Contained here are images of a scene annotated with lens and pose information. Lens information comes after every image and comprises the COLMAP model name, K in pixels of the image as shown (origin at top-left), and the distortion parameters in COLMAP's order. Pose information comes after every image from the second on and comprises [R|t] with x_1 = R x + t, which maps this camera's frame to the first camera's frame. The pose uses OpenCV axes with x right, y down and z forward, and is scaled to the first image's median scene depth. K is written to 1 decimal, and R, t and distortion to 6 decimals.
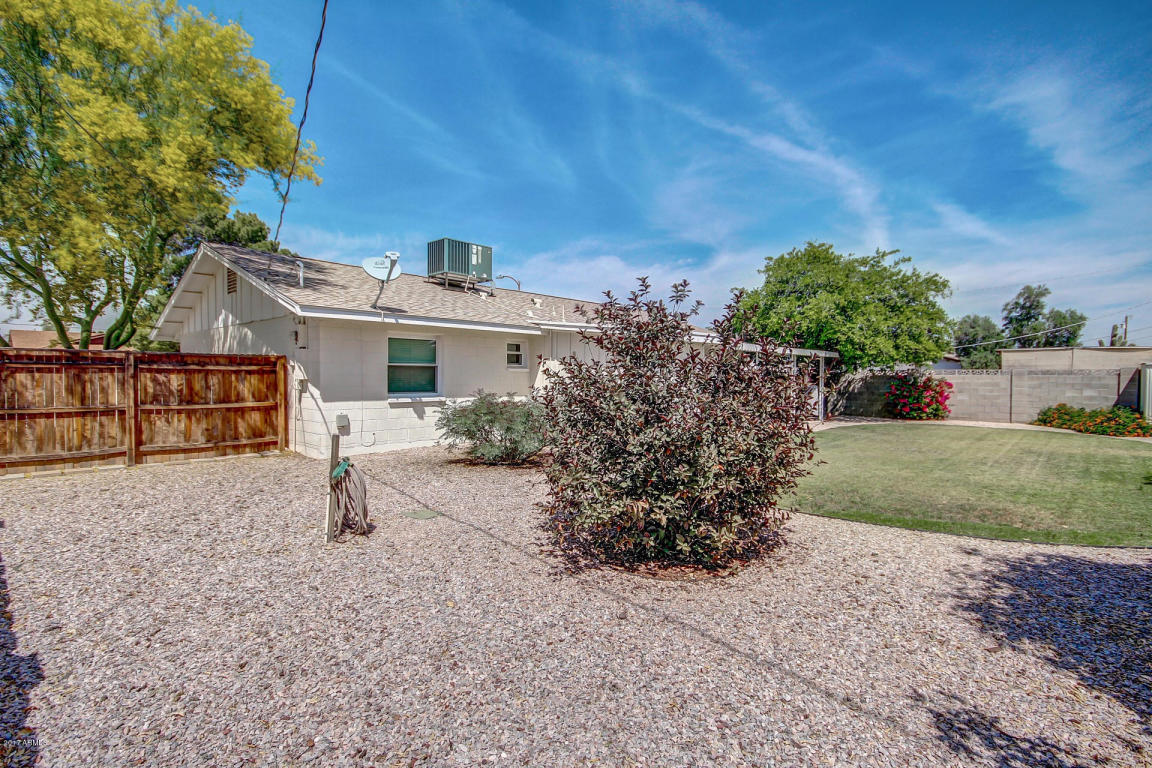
lens RADIAL K [[555.8, 0, 611.4], [0, 555.8, 393.0], [0, 0, 1]] dist [-0.002085, 0.000565]
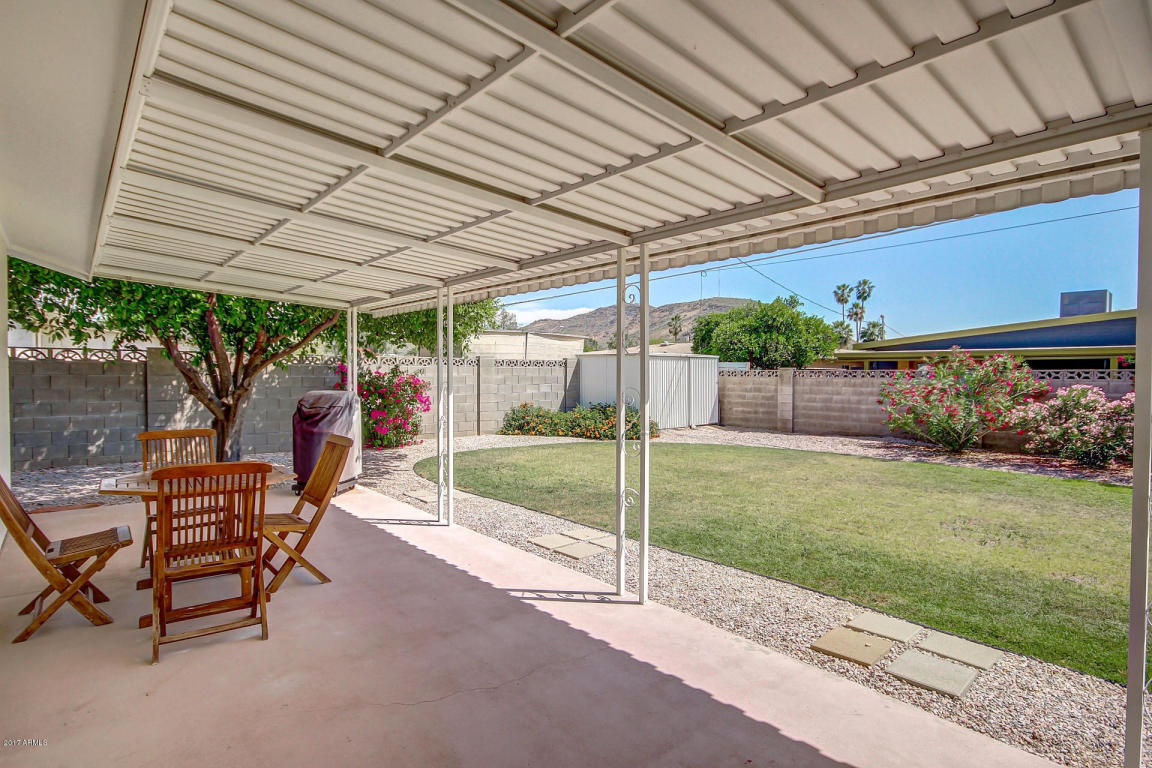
lens RADIAL K [[568.5, 0, 596.6], [0, 568.5, 387.3], [0, 0, 1]] dist [0.006890, -0.000359]
pose [[0.089610, -0.029062, 0.995553, 0.032058], [0.023794, 0.999351, 0.027031, -0.022068], [-0.995693, 0.021266, 0.090244, 0.806541]]
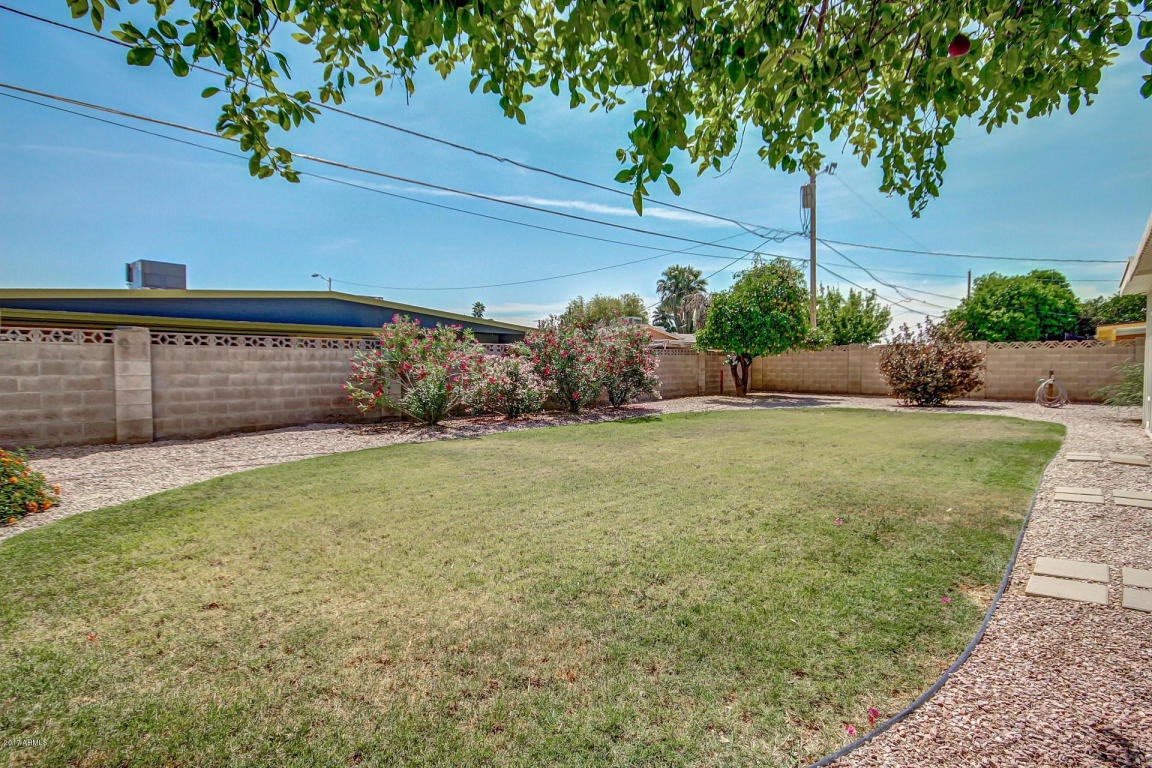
lens RADIAL K [[568.5, 0, 570.1], [0, 568.5, 389.4], [0, 0, 1]] dist [0.006890, -0.000359]
pose [[-0.999881, -0.007349, -0.013587, 0.506946], [-0.008339, 0.997204, 0.074264, -0.009454], [0.013004, 0.074369, -0.997146, 1.052756]]
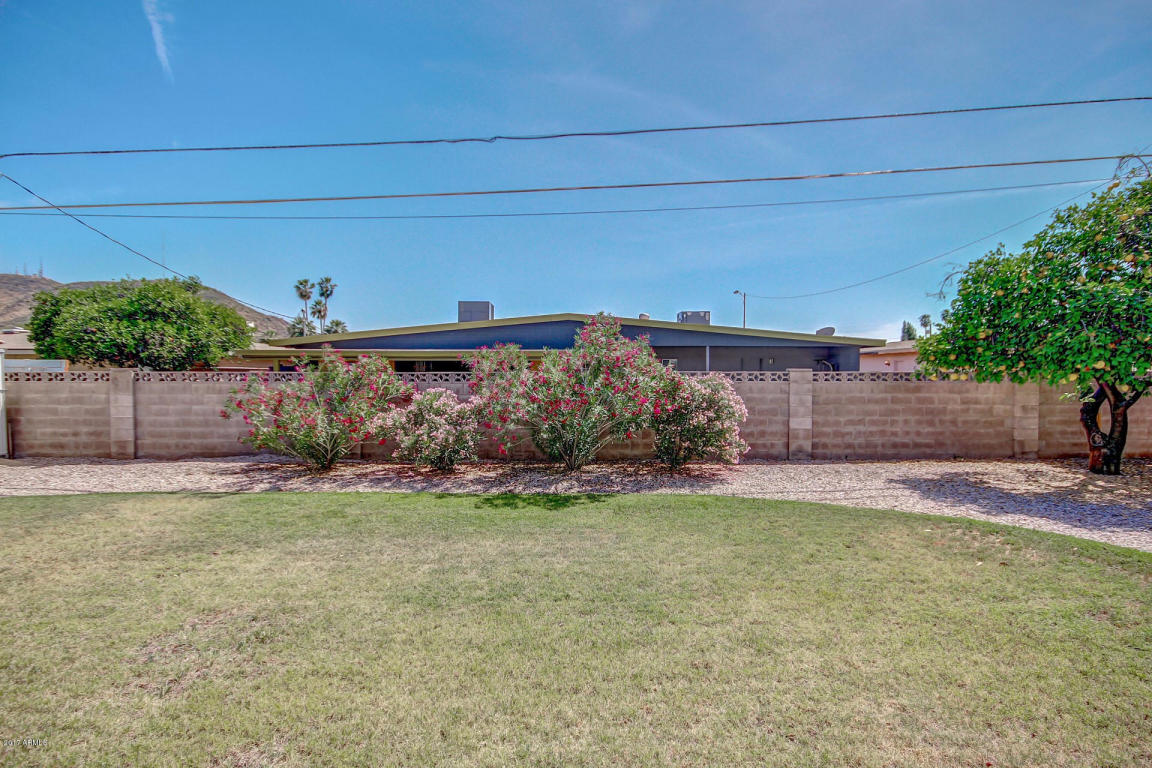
lens RADIAL K [[568.5, 0, 573.3], [0, 568.5, 382.2], [0, 0, 1]] dist [0.006890, -0.000359]
pose [[-0.675251, -0.018347, 0.737360, 0.130968], [0.015947, 0.999094, 0.039464, -0.022868], [-0.737416, 0.038407, -0.674346, 0.669701]]
